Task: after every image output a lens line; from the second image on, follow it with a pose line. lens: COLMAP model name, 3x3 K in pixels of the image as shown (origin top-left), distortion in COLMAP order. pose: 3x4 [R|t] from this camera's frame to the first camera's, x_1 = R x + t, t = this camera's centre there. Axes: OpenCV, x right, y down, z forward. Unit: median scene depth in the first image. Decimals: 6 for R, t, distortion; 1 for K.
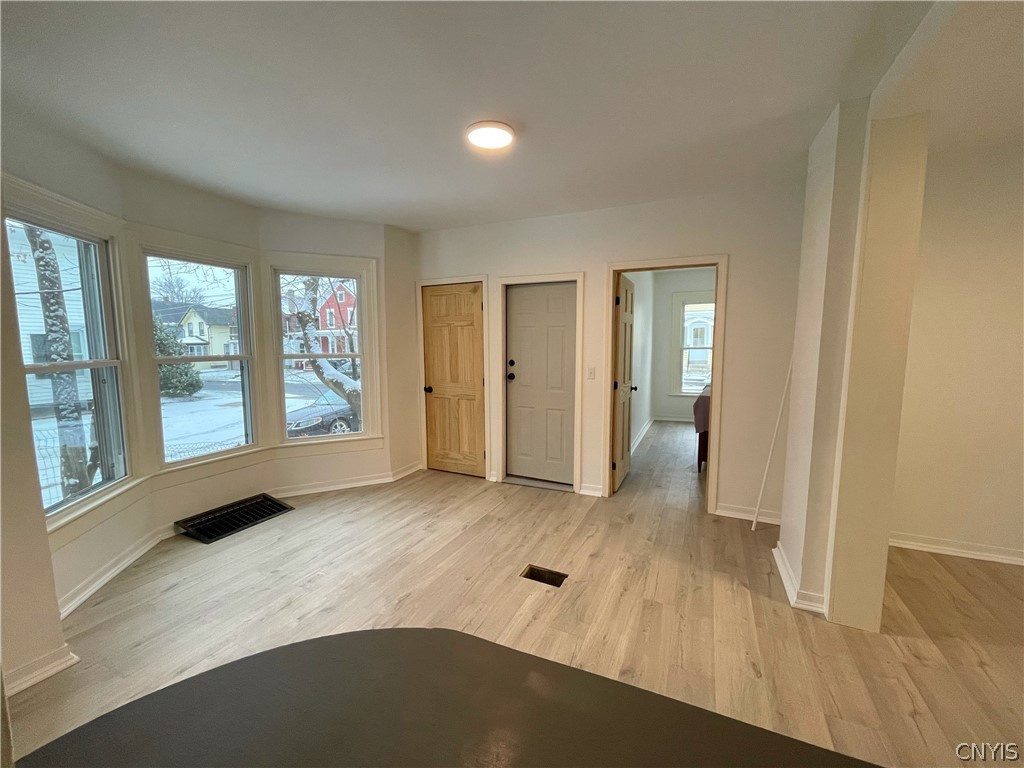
lens RADIAL K [[413.2, 0, 510.9], [0, 413.2, 384.5], [0, 0, 1]] dist [0.002493, 0.000260]
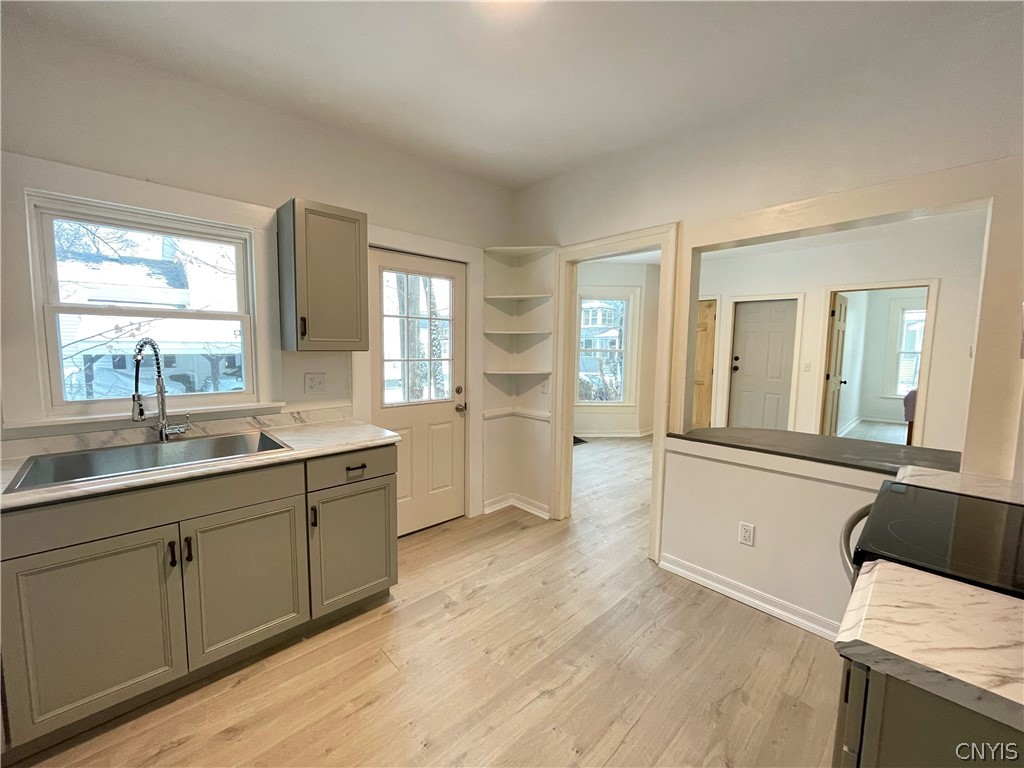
lens RADIAL K [[413.2, 0, 512.9], [0, 413.2, 383.5], [0, 0, 1]] dist [0.002493, 0.000260]
pose [[0.931899, 0.049686, -0.359300, -0.193796], [-0.053554, 0.998565, -0.000816, 0.072209], [0.358743, 0.020002, 0.933222, -0.554215]]
